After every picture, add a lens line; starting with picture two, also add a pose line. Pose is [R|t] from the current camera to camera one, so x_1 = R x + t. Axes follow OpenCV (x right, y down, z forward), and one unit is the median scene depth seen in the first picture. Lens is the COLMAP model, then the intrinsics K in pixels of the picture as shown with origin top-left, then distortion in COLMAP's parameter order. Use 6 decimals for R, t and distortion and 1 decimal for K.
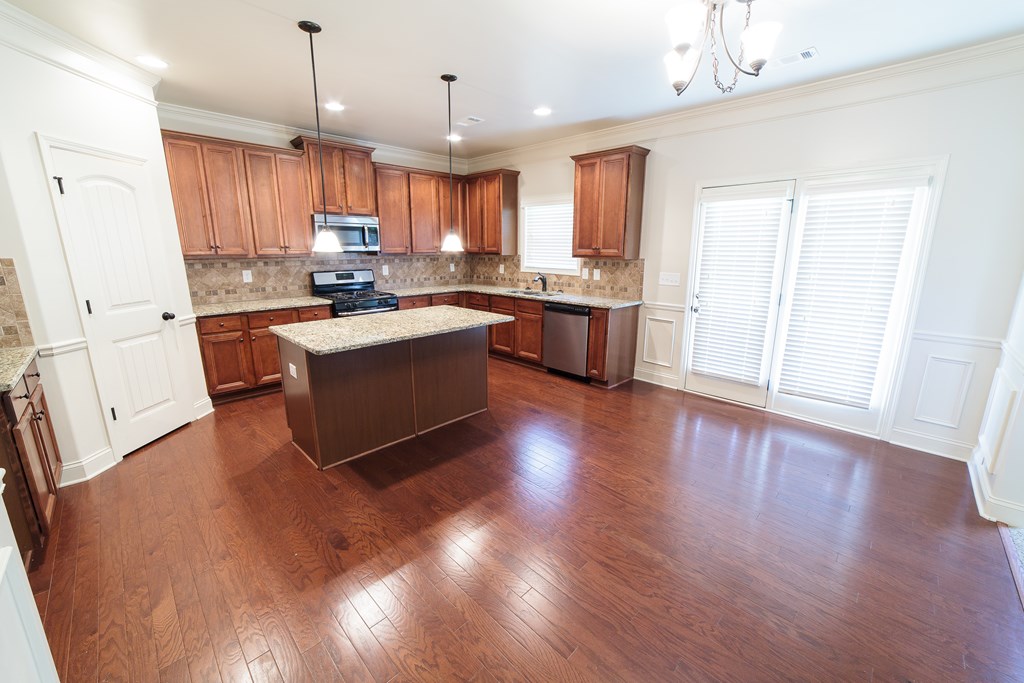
lens RADIAL K [[392.3, 0, 508.7], [0, 392.3, 336.6], [0, 0, 1]] dist [-0.010701, 0.000359]
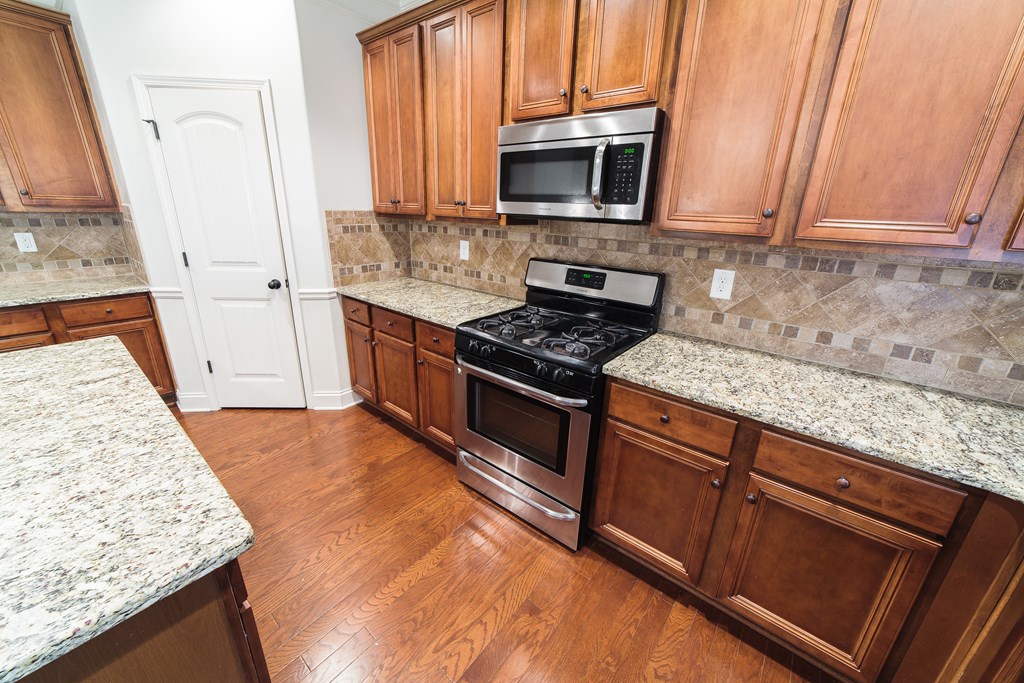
lens RADIAL K [[392.3, 0, 508.7], [0, 392.3, 336.6], [0, 0, 1]] dist [-0.010701, 0.000359]
pose [[0.086947, 0.320173, -0.943361, -0.010265], [-0.245912, 0.924541, 0.291121, -0.220100], [0.965385, 0.206672, 0.159120, 0.959687]]
